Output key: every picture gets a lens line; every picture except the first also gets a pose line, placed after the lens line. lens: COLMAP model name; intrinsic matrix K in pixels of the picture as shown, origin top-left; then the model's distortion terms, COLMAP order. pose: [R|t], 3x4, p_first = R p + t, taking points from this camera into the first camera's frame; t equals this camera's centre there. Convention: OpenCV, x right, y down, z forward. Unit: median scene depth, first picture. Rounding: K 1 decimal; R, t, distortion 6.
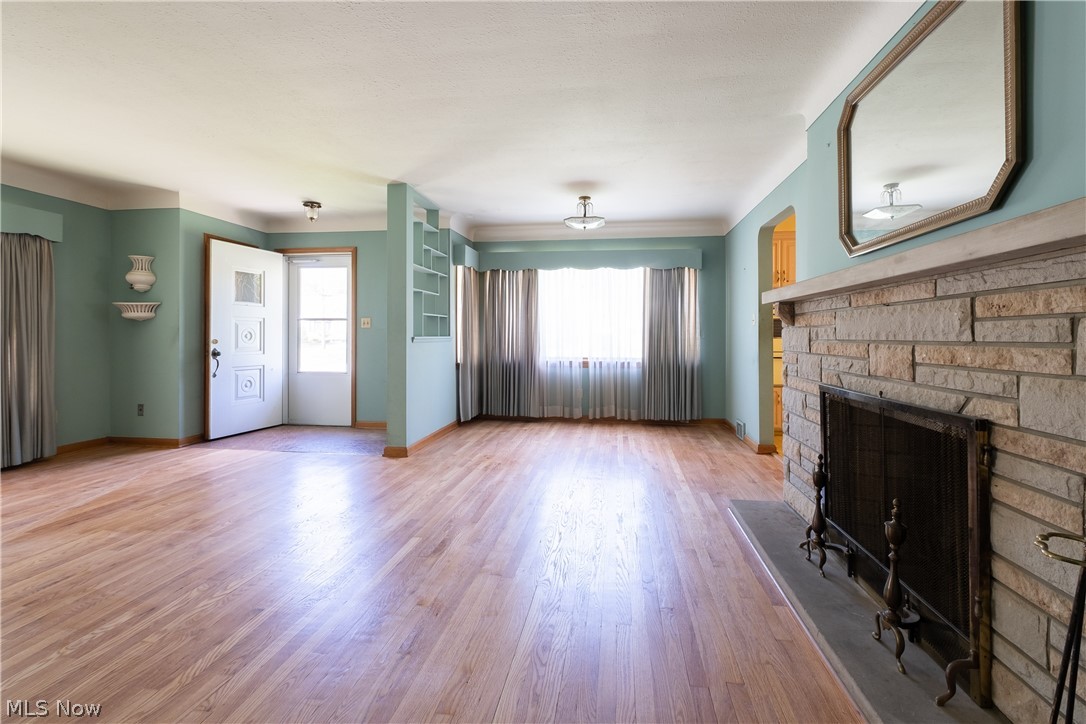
lens RADIAL K [[457.7, 0, 478.1], [0, 457.7, 333.6], [0, 0, 1]] dist [-0.000278, -0.000122]
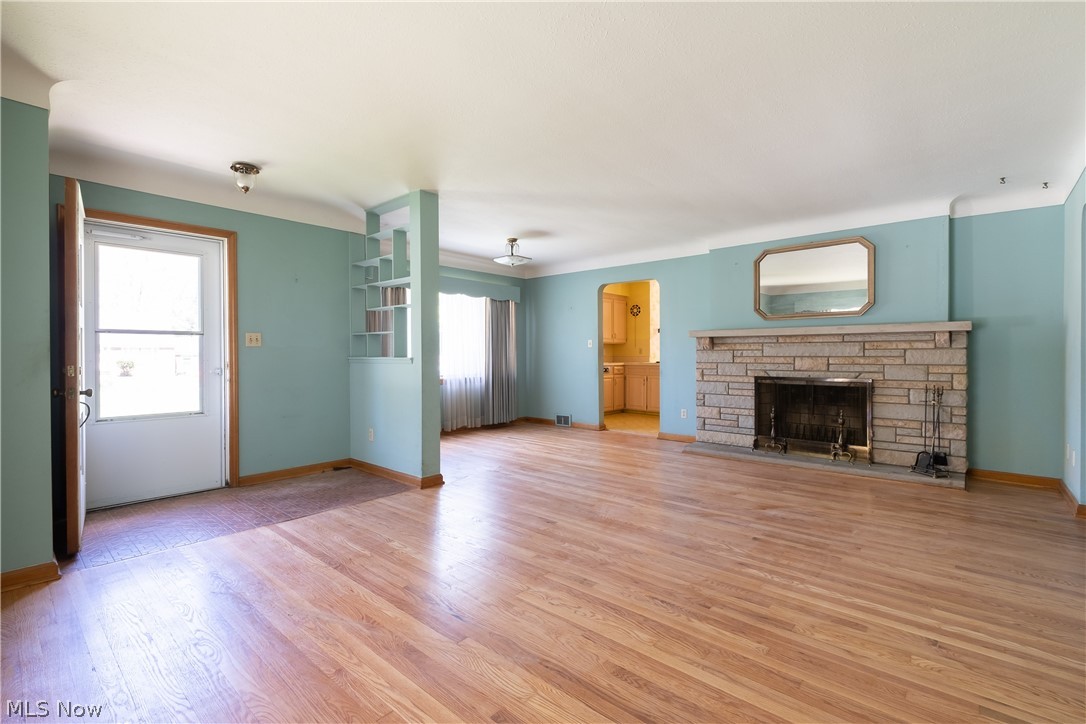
lens RADIAL K [[523.9, 0, 466.4], [0, 523.9, 357.6], [0, 0, 1]] dist [-0.000318, -0.000614]
pose [[0.573193, -0.011529, 0.819339, -2.881336], [0.001271, 0.999912, 0.013180, -0.019550], [-0.819419, -0.006513, 0.573158, 0.942123]]
